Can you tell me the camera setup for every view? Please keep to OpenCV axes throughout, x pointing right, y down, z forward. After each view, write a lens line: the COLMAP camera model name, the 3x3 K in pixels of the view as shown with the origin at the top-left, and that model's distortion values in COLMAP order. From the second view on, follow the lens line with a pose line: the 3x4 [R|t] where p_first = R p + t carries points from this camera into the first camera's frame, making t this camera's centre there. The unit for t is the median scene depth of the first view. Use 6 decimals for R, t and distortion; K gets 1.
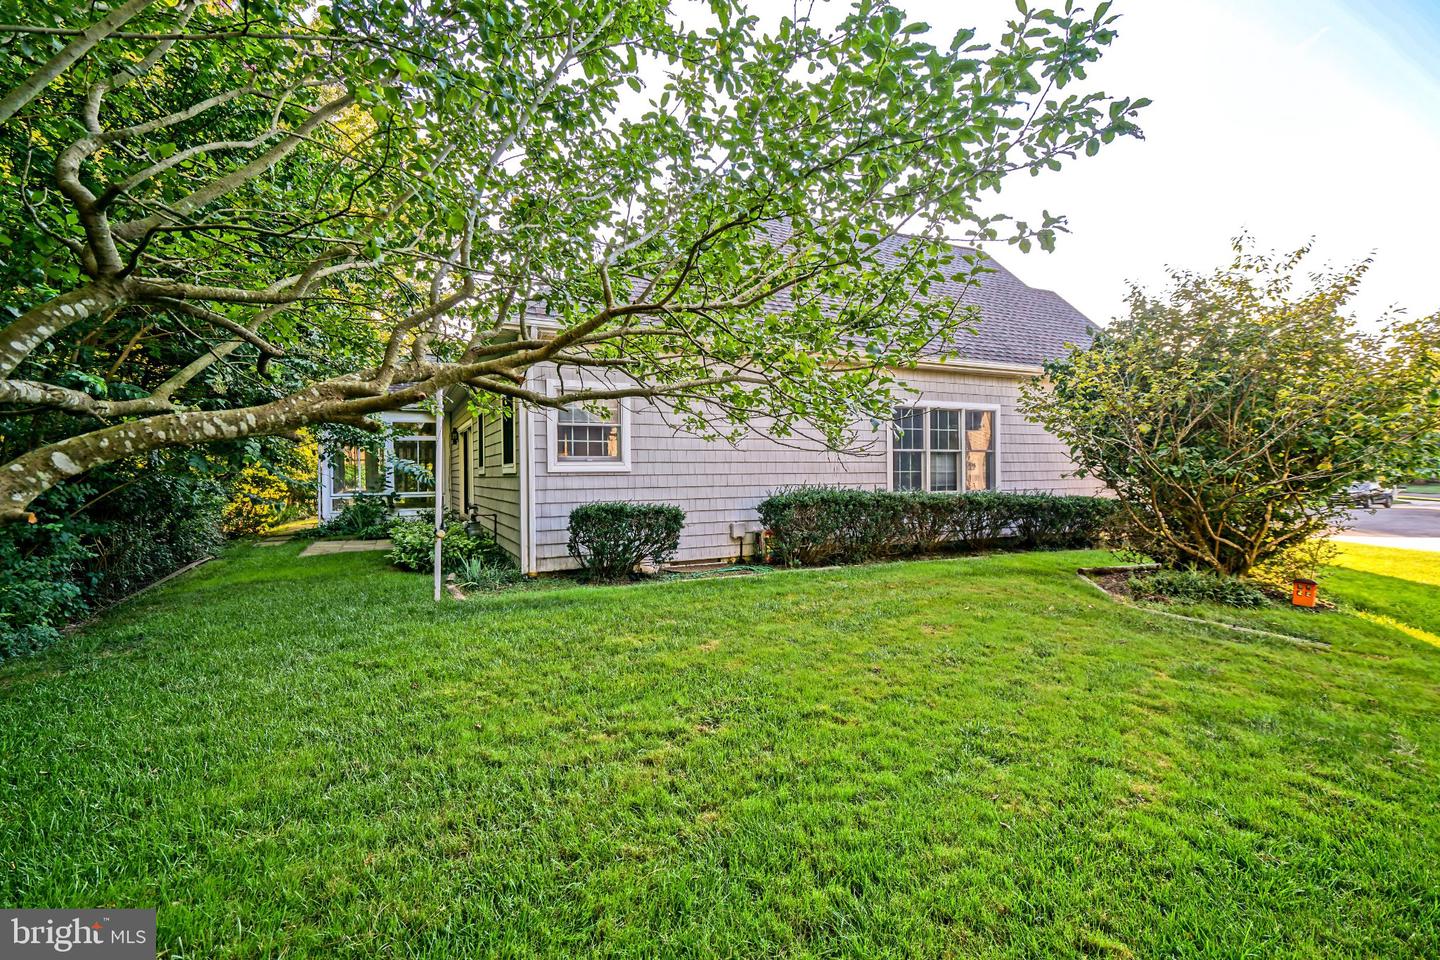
lens RADIAL K [[628.7, 0, 716.9], [0, 628.7, 480.8], [0, 0, 1]] dist [0.022240, 0.000674]
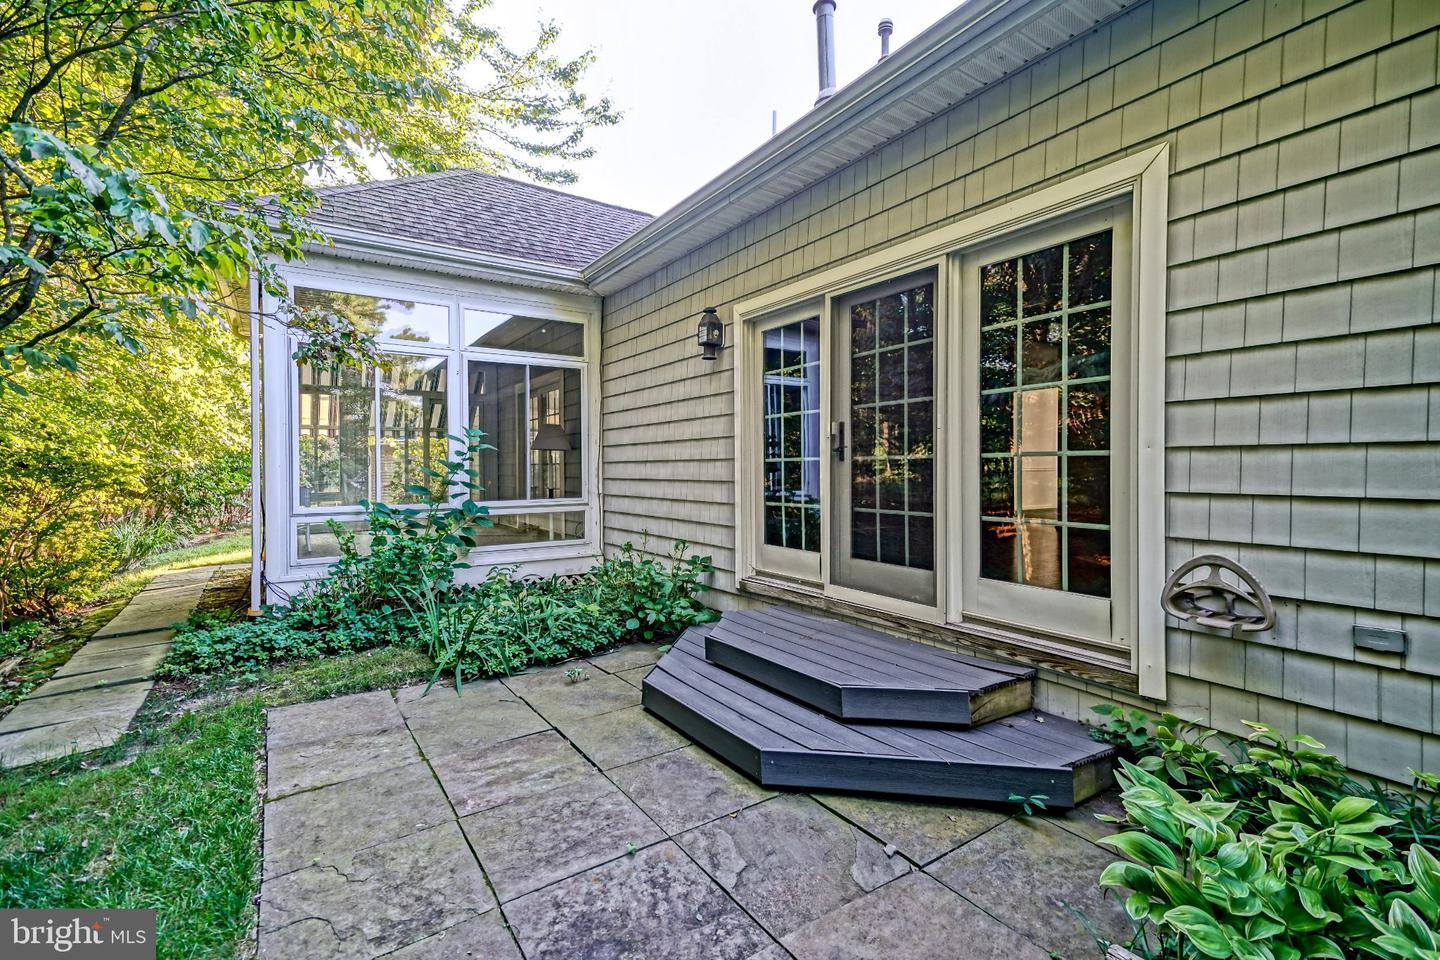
lens RADIAL K [[628.7, 0, 711.9], [0, 628.7, 471.6], [0, 0, 1]] dist [0.022240, 0.000674]
pose [[0.989671, -0.003761, 0.143305, -0.446158], [0.002608, 0.999963, 0.008230, 0.000183], [-0.143330, -0.007771, 0.989644, 0.643145]]
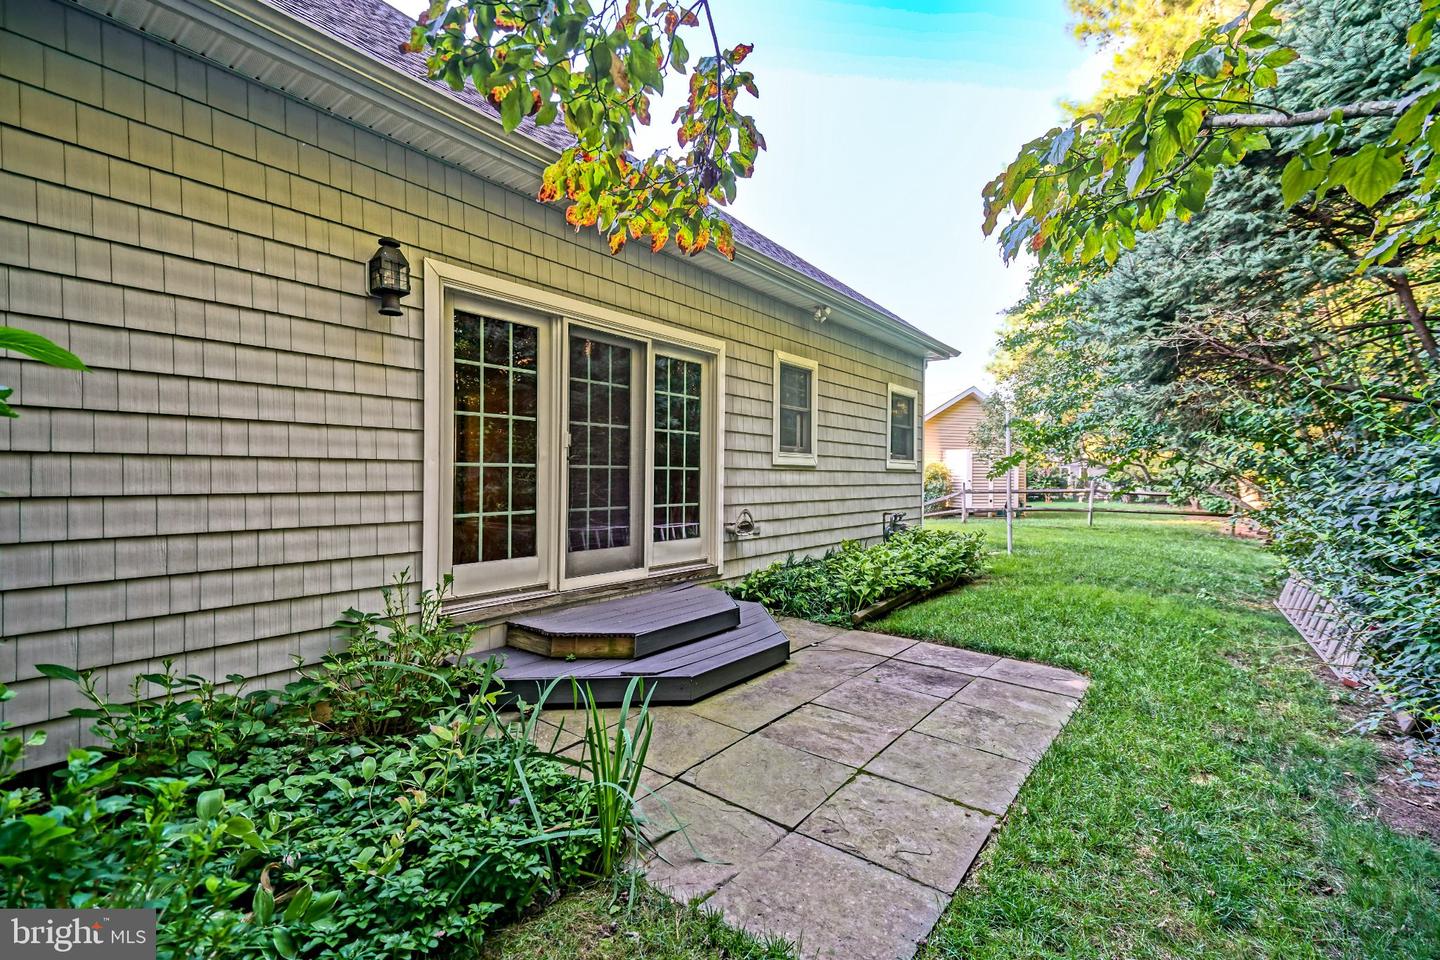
lens RADIAL K [[628.7, 0, 707.0], [0, 628.7, 470.4], [0, 0, 1]] dist [0.022240, 0.000674]
pose [[-0.422688, 0.003768, 0.906267, -0.647725], [-0.012680, 0.999869, -0.010072, 0.001181], [-0.906186, -0.015749, -0.422585, 0.952943]]
